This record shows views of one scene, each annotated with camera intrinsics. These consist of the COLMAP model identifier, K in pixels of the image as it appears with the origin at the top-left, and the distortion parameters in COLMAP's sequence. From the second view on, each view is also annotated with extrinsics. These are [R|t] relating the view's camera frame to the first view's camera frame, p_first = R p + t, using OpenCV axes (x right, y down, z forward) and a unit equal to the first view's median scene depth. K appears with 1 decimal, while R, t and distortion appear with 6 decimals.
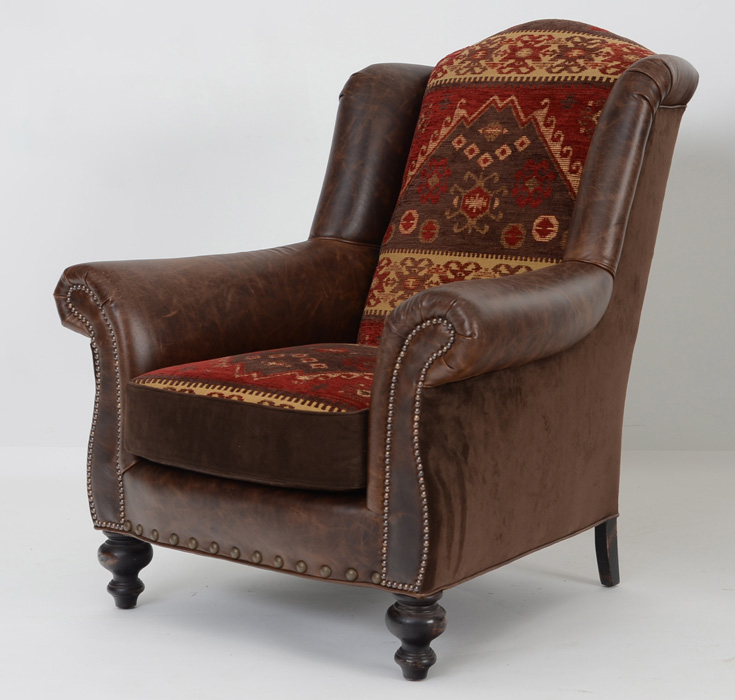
lens RADIAL K [[1639.4, 0, 398.8], [0, 1639.4, 340.2], [0, 0, 1]] dist [0.101063, 0.000000]
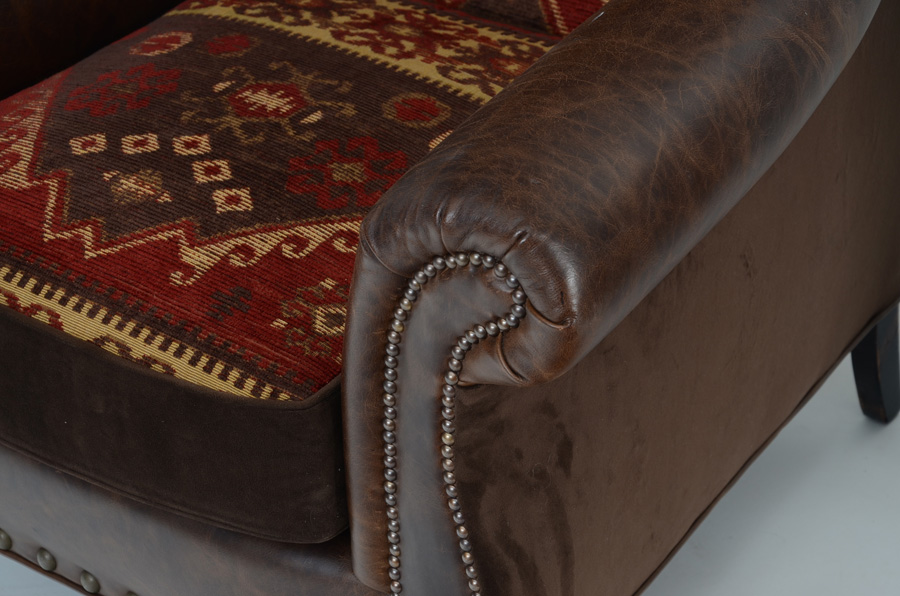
lens RADIAL K [[2434.5, 0, 446.1], [0, 2434.5, 299.3], [0, 0, 1]] dist [0.651133, 0.000000]
pose [[0.998062, -0.044516, -0.043484, 0.039187], [0.058712, 0.905207, 0.420896, -0.252876], [0.020625, -0.422634, 0.906066, 0.415632]]
